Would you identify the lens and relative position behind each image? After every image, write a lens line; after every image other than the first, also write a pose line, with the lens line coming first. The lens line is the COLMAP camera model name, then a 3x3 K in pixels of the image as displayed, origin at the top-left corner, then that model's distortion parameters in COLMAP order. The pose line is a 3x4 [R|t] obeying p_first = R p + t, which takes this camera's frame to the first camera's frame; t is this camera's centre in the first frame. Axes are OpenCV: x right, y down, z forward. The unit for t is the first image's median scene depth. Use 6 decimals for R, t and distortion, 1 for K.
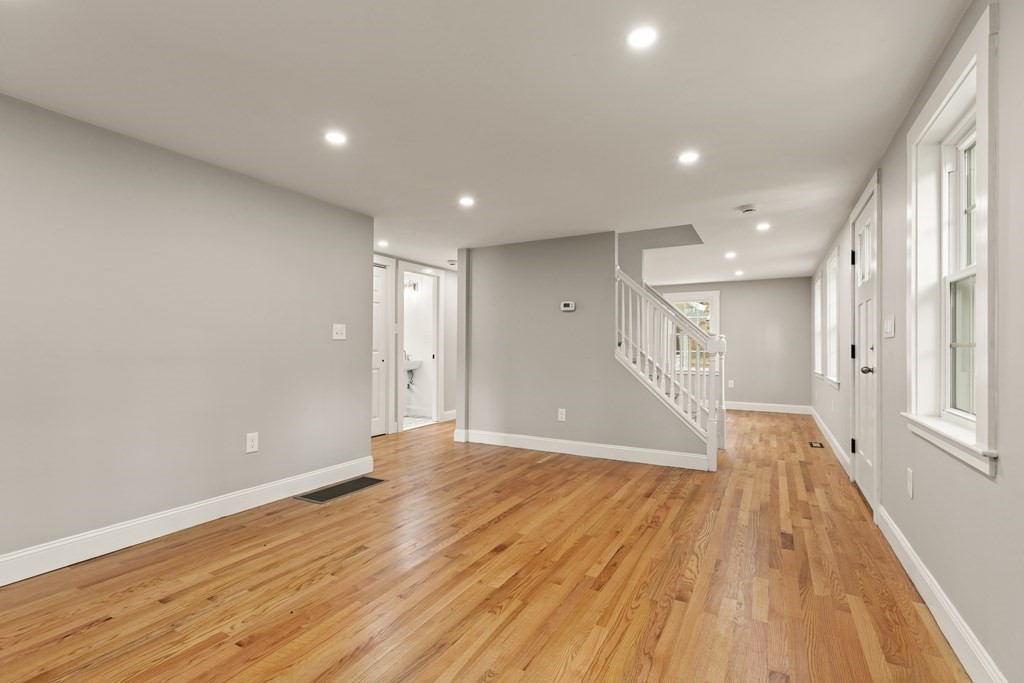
lens RADIAL K [[458.9, 0, 527.1], [0, 458.9, 342.8], [0, 0, 1]] dist [0.011074, -0.003814]
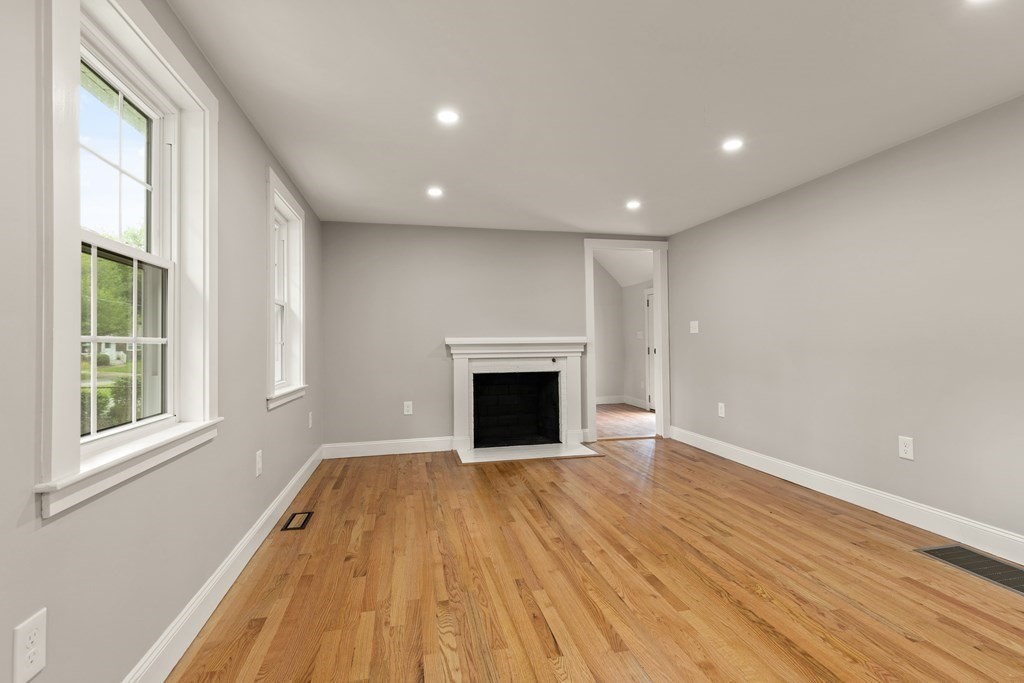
lens RADIAL K [[458.9, 0, 511.4], [0, 458.9, 341.0], [0, 0, 1]] dist [0.011074, -0.003814]
pose [[-0.756282, 0.001498, -0.654244, 0.561397], [0.014660, 0.999785, -0.014657, 0.013025], [0.654082, -0.020676, -0.756141, 1.200052]]
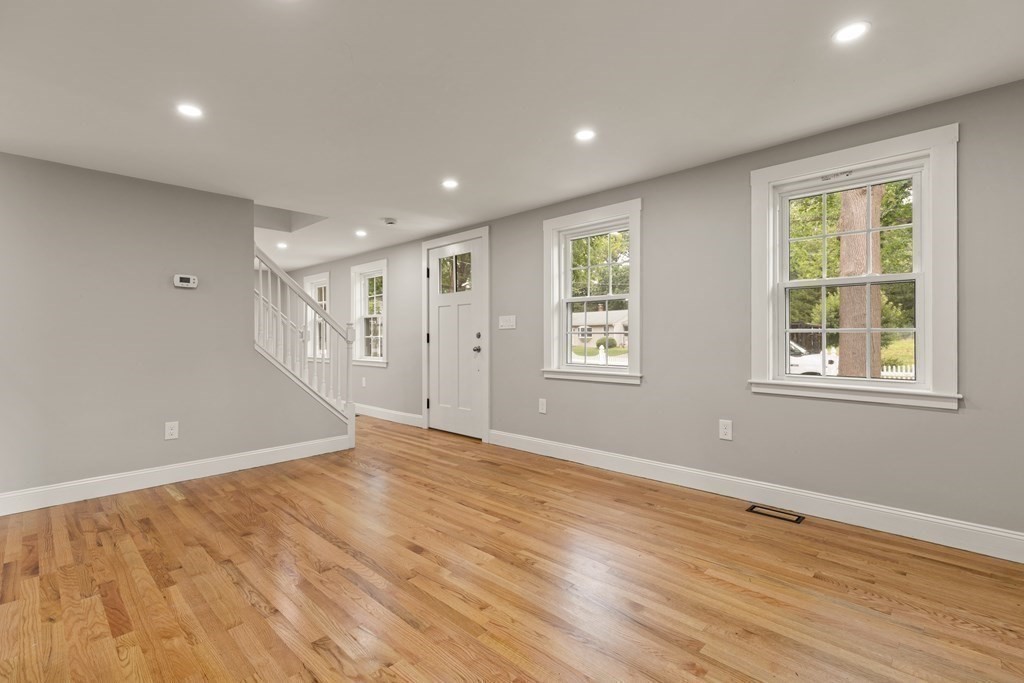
lens RADIAL K [[458.9, 0, 502.5], [0, 458.9, 333.2], [0, 0, 1]] dist [0.011074, -0.003814]
pose [[0.278628, 0.001975, 0.960397, -0.742903], [-0.002932, 0.999995, -0.001205, 0.005526], [-0.960395, -0.002480, 0.278632, 0.464102]]
